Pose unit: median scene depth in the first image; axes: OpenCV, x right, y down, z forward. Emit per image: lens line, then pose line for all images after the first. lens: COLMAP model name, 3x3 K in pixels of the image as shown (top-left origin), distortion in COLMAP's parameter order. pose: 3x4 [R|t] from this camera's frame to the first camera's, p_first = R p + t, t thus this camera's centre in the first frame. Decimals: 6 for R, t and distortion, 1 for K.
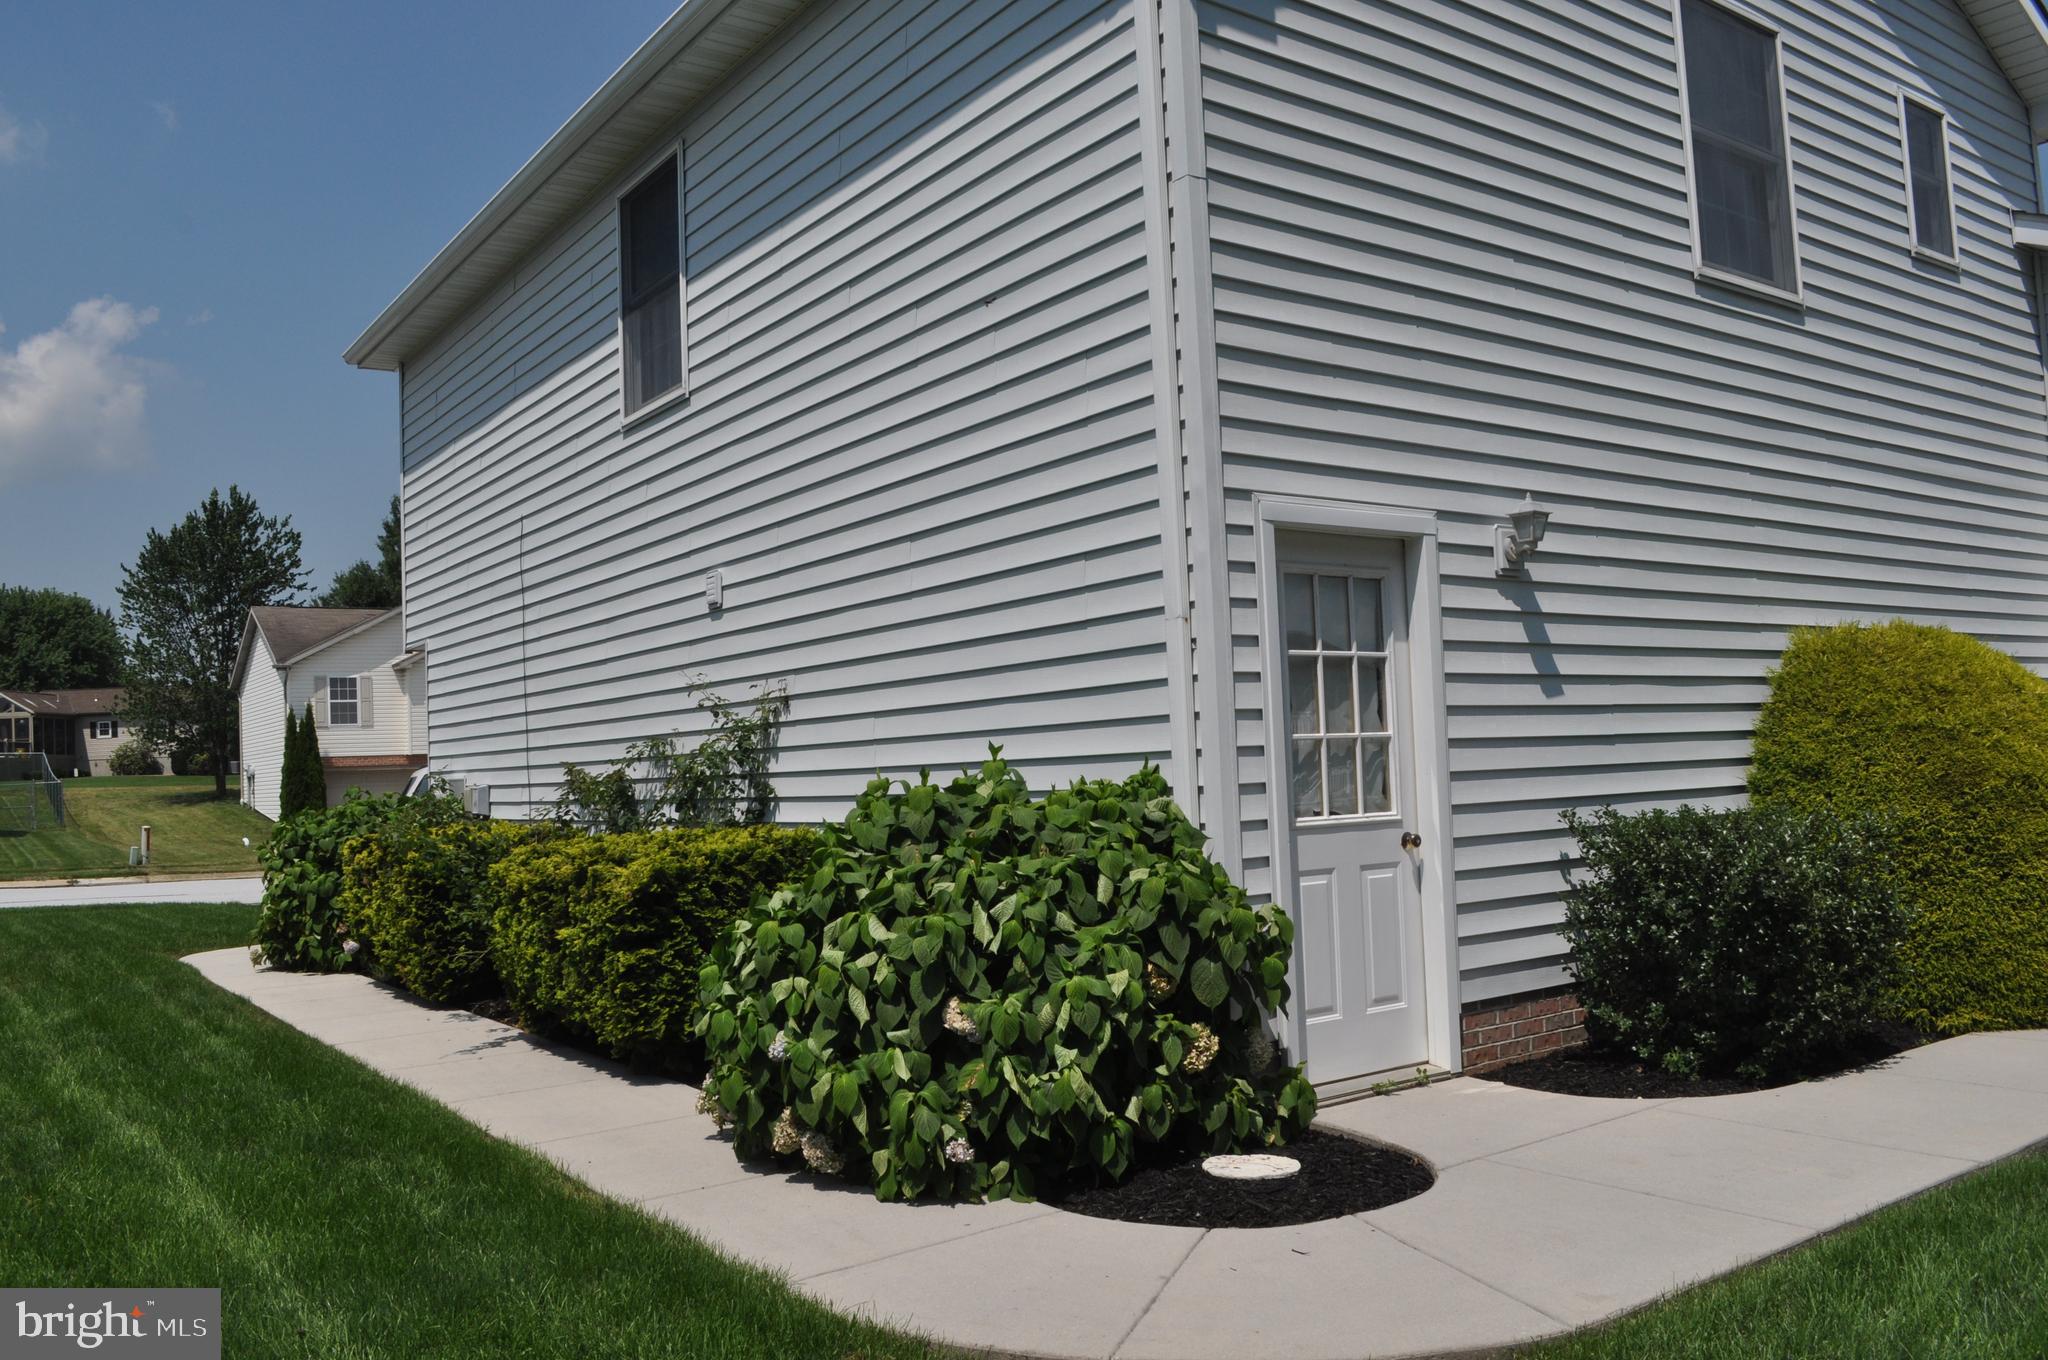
lens RADIAL K [[1608.3, 0, 1046.1], [0, 1608.3, 710.5], [0, 0, 1]] dist [-0.084209, 0.010963]
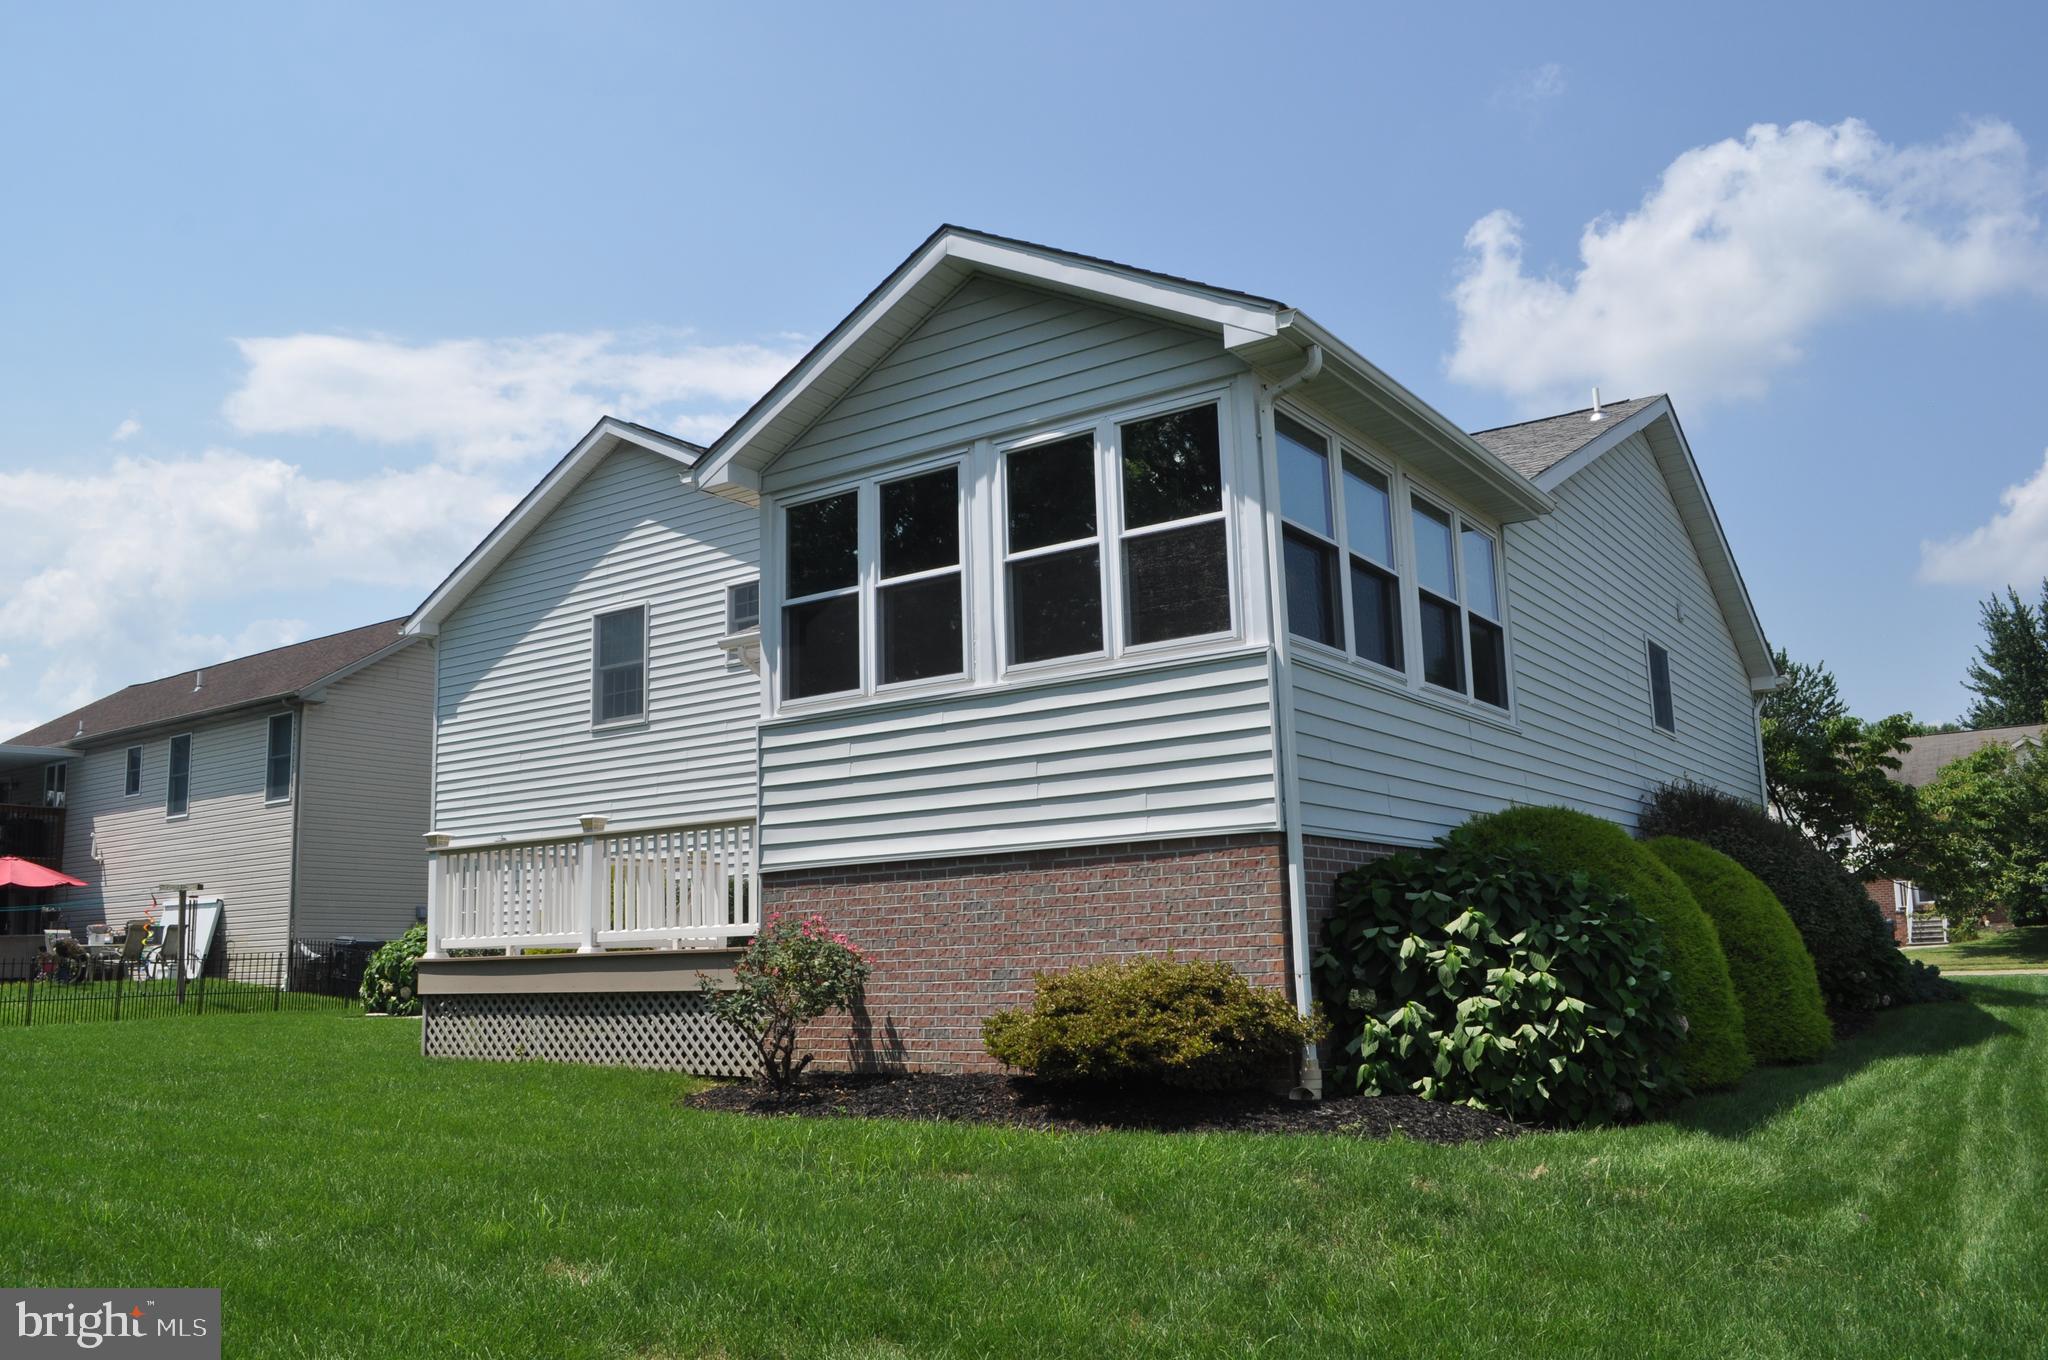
lens RADIAL K [[1608.3, 0, 1016.2], [0, 1608.3, 693.0], [0, 0, 1]] dist [-0.084209, 0.010963]
pose [[0.332062, -0.130049, -0.934250, 2.711700], [0.049989, 0.991484, -0.120249, 0.013361], [0.941932, -0.006772, 0.335735, 0.672062]]
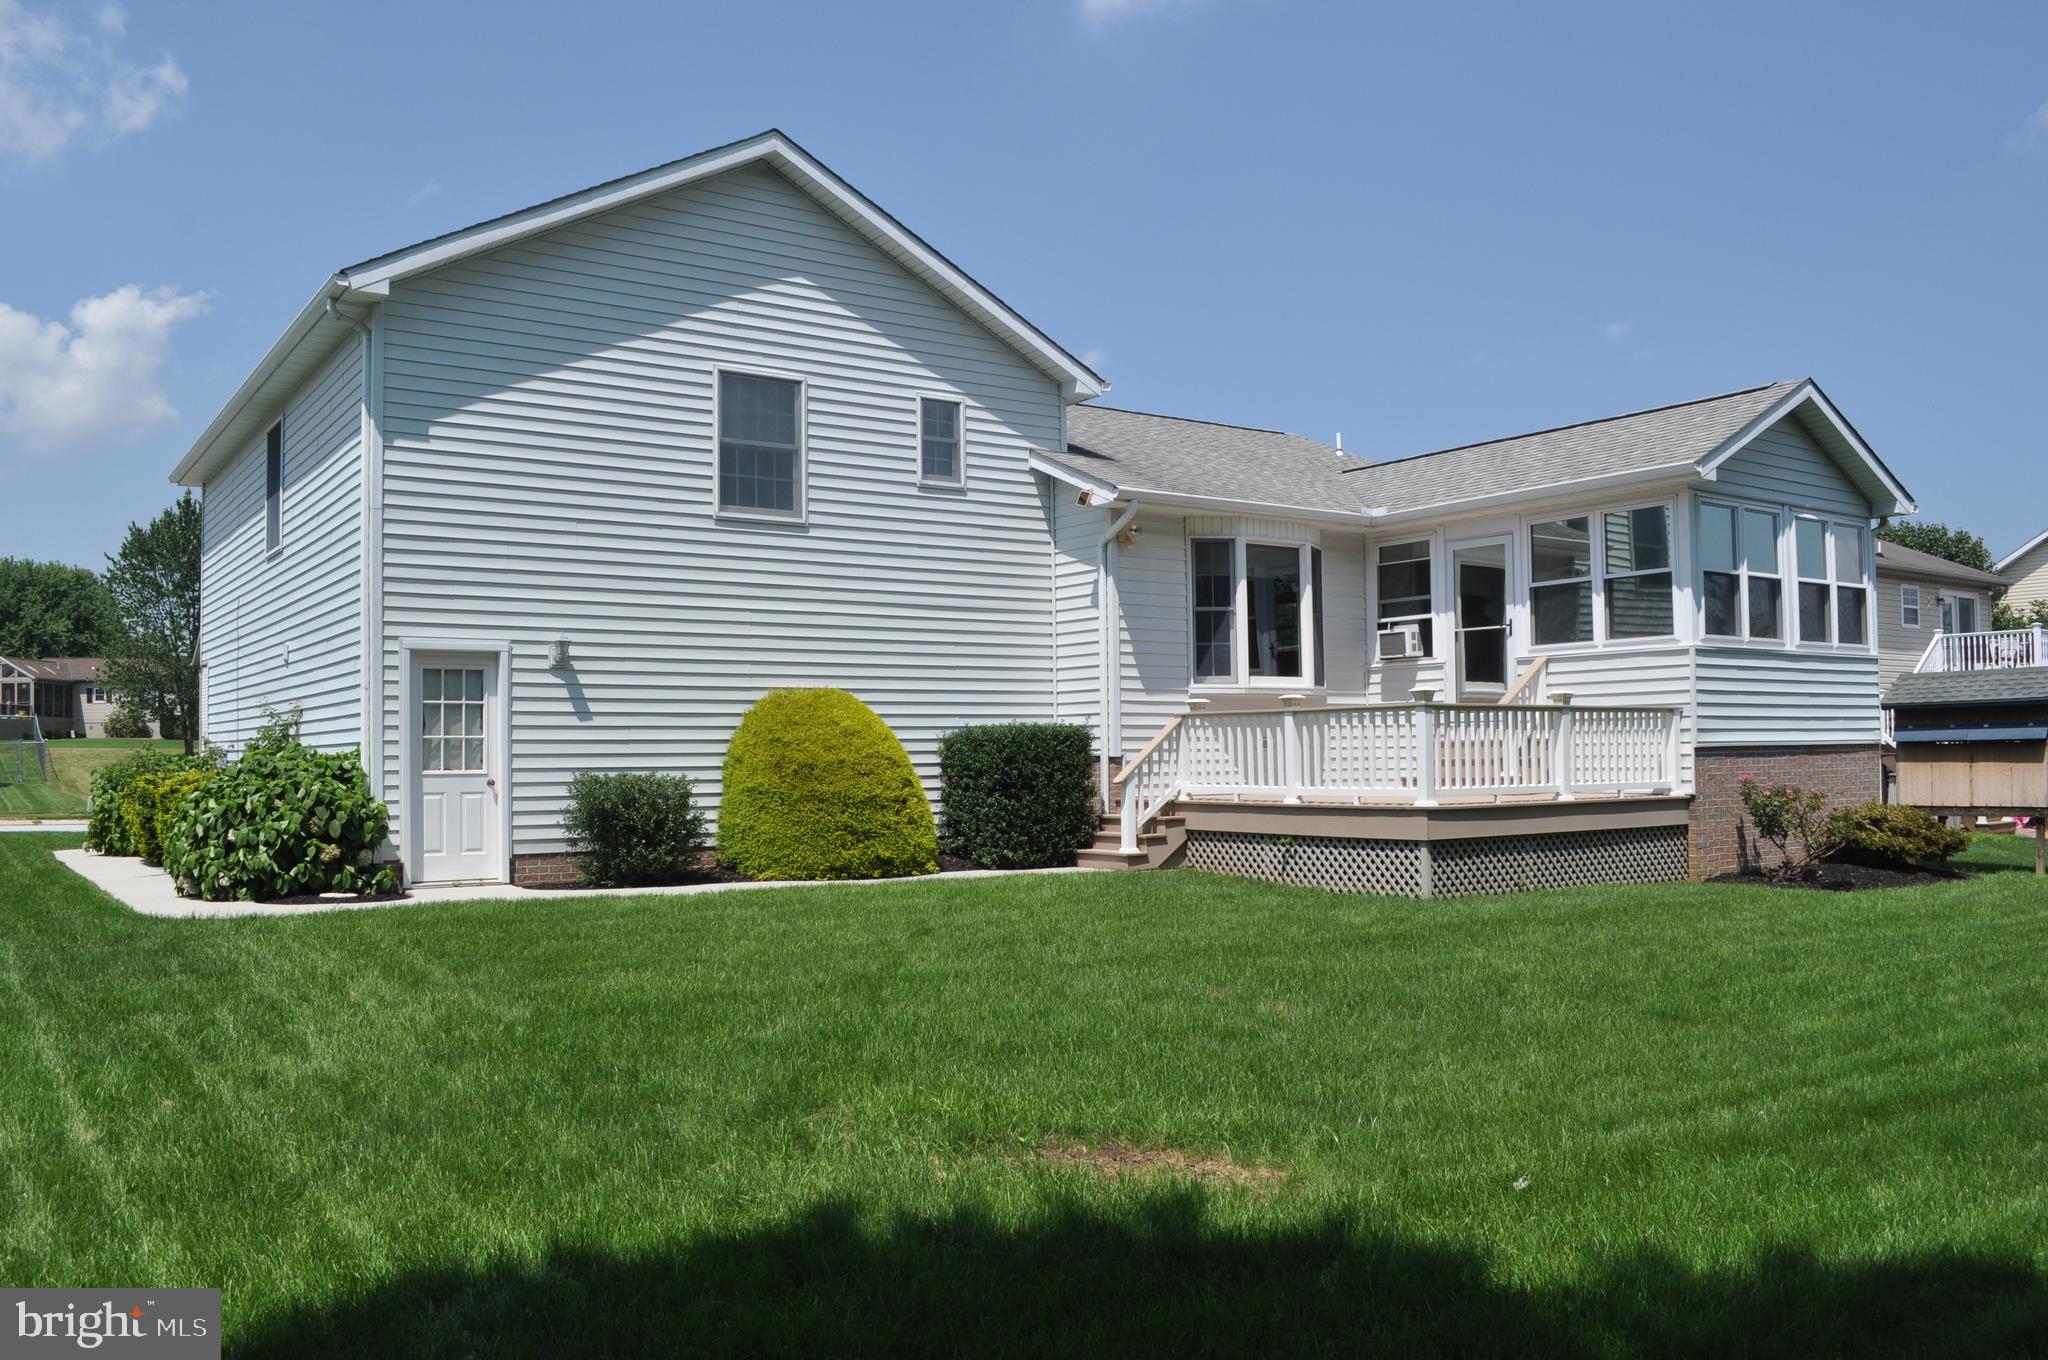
lens RADIAL K [[1608.3, 0, 1031.9], [0, 1608.3, 690.3], [0, 0, 1]] dist [-0.084209, 0.010963]
pose [[0.999565, 0.025438, -0.014928, 0.746669], [-0.025497, 0.999668, -0.003814, -0.046030], [0.014827, 0.004193, 0.999881, -0.930467]]
